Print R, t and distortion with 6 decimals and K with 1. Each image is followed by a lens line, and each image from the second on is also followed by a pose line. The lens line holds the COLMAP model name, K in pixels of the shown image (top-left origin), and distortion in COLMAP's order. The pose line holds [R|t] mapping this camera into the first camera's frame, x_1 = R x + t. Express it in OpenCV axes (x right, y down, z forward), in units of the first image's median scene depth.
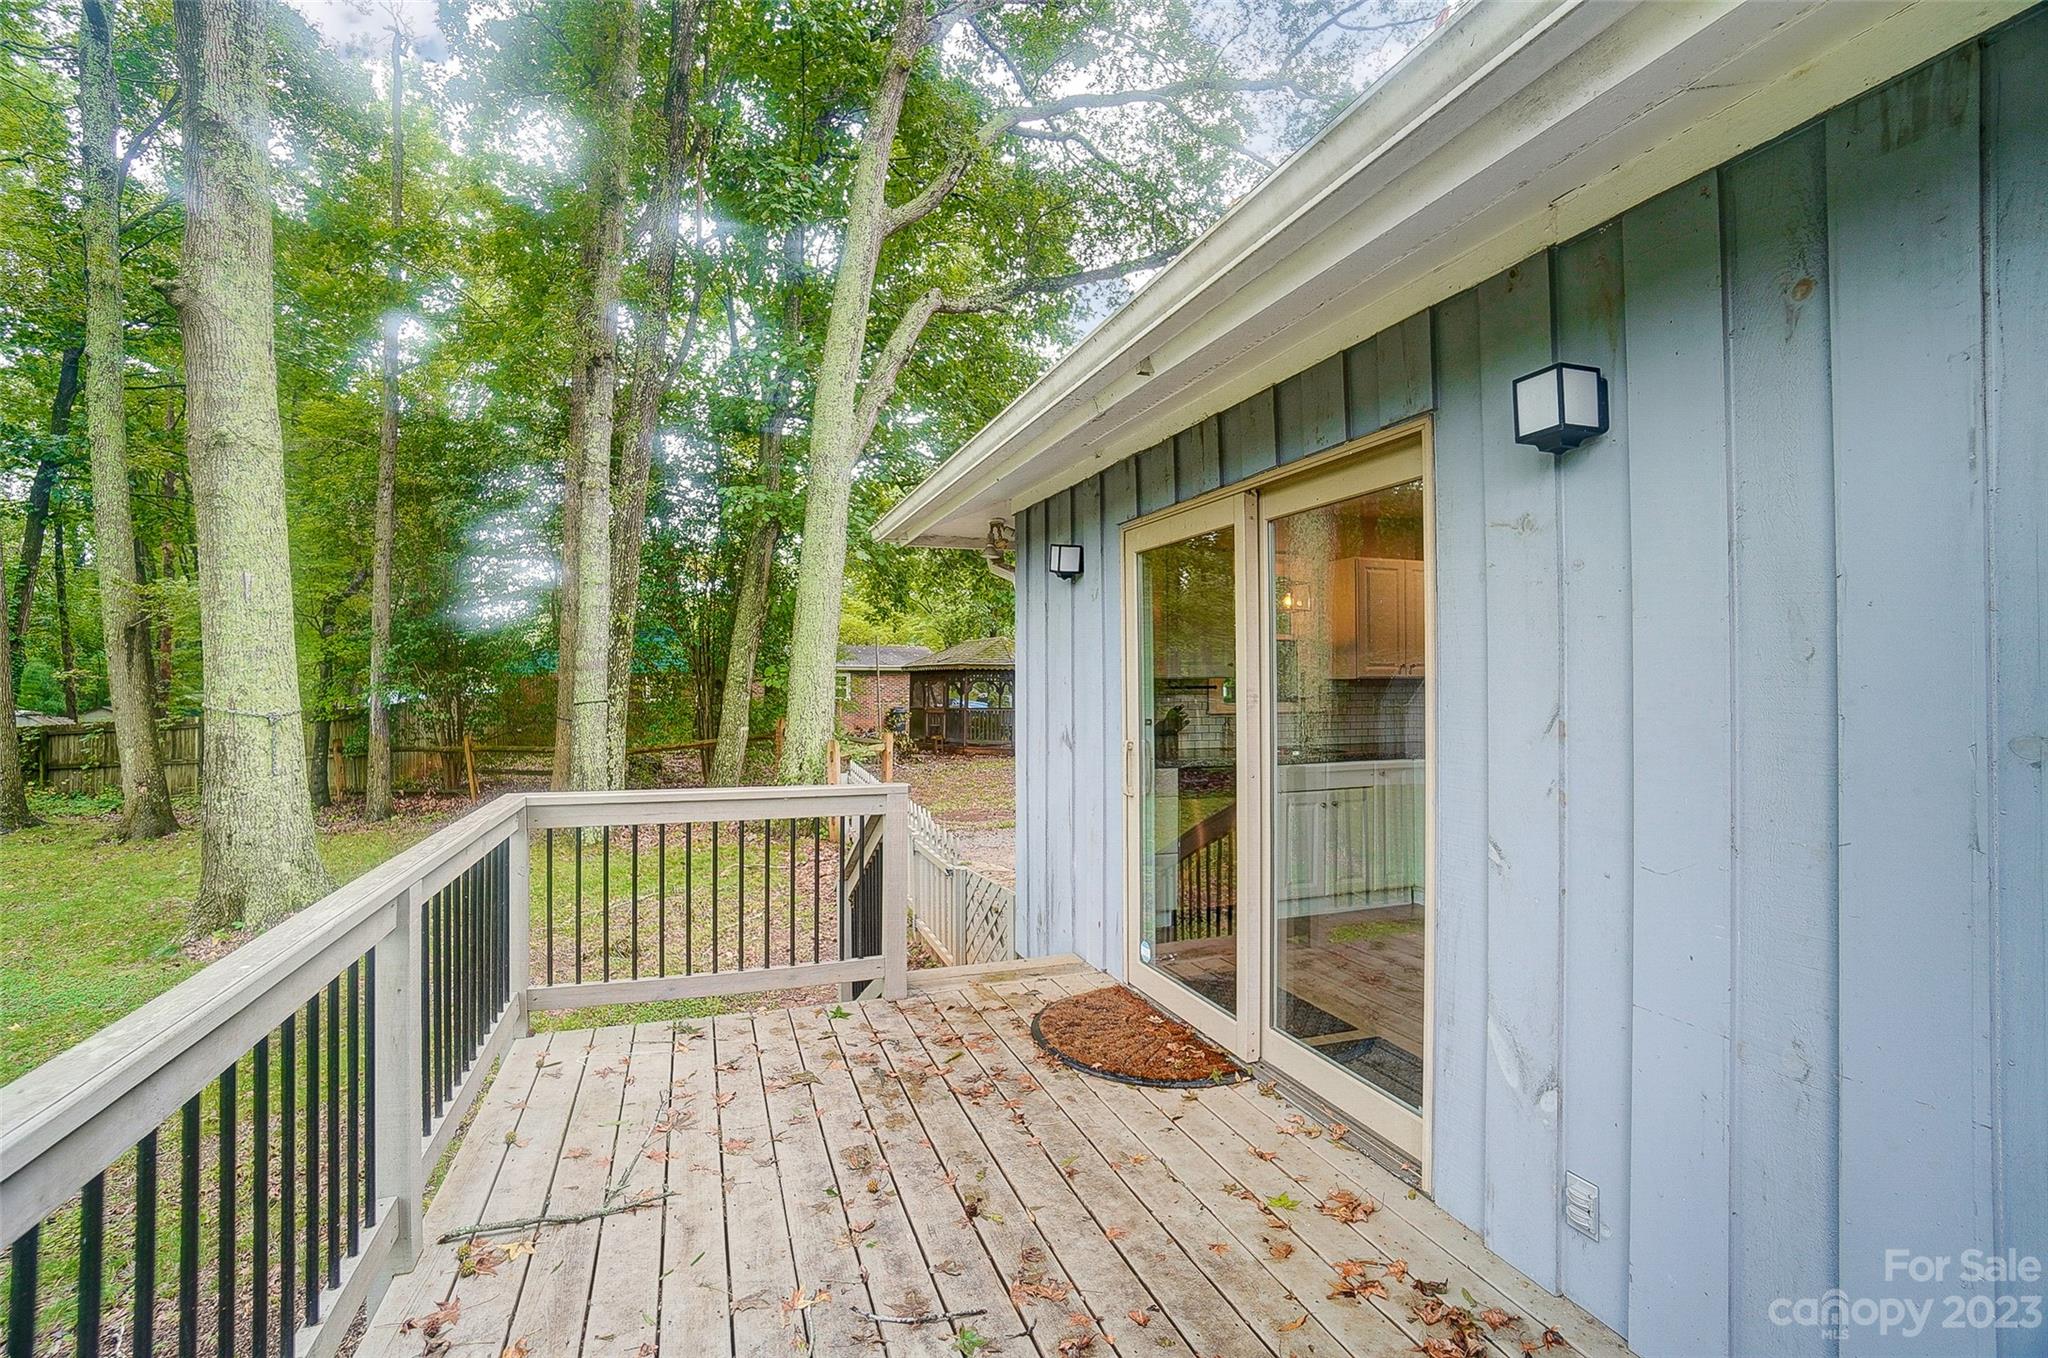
lens RADIAL K [[912.6, 0, 1019.7], [0, 912.6, 676.7], [0, 0, 1]] dist [-0.063924, 0.023331]
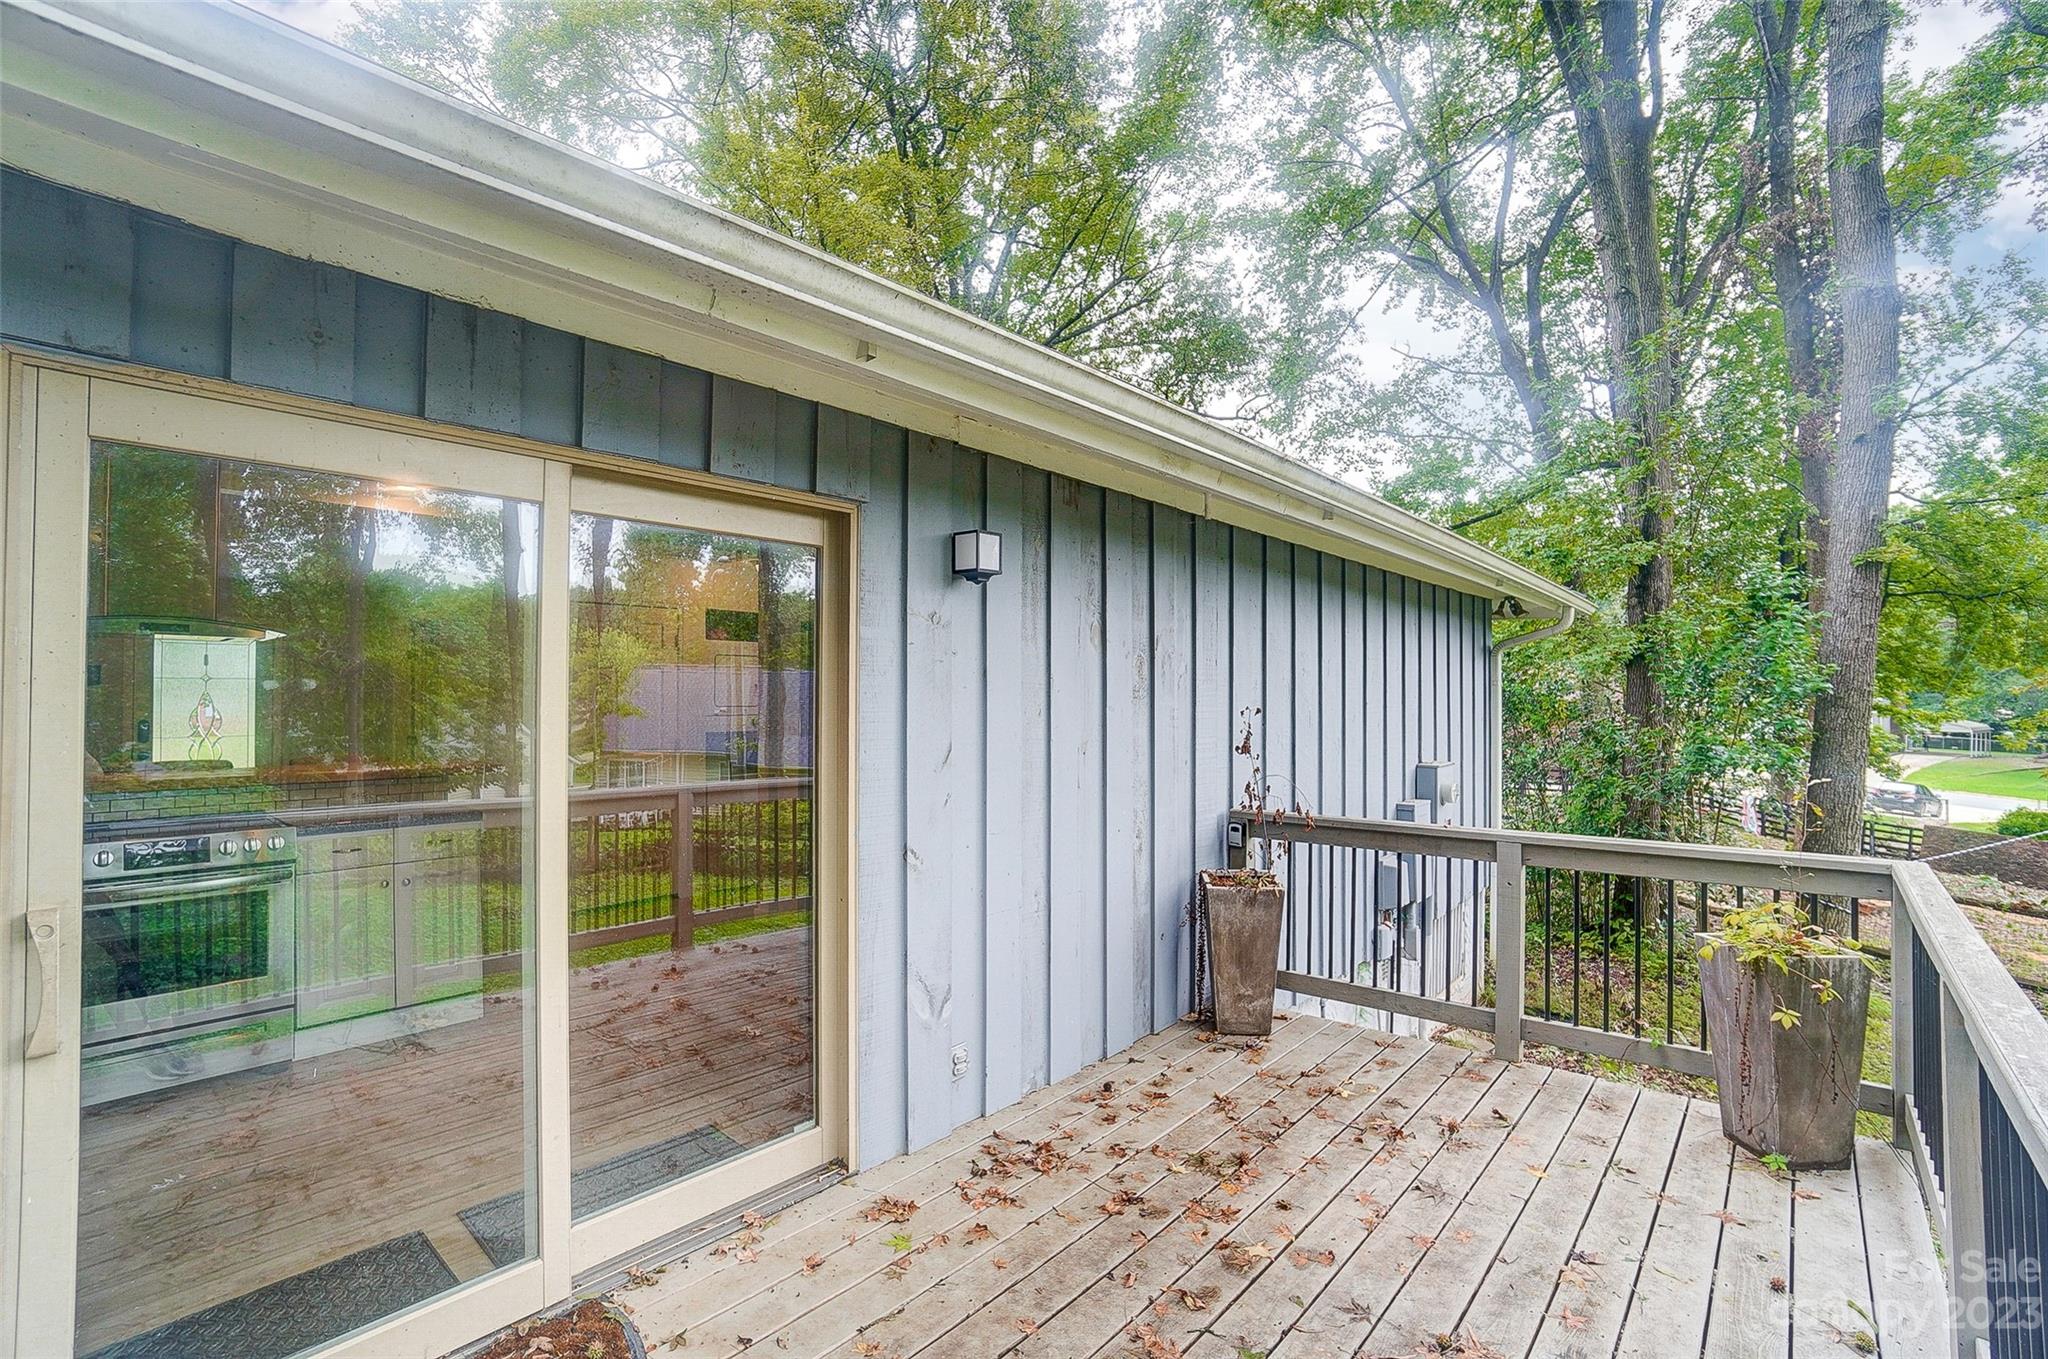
lens RADIAL K [[897.9, 0, 1028.0], [0, 897.9, 687.5], [0, 0, 1]] dist [-0.053990, 0.021324]
pose [[-0.483330, 0.010081, 0.875380, -0.757726], [-0.004745, 0.999889, -0.014135, -0.041776], [-0.875425, -0.010986, -0.483228, 1.545061]]
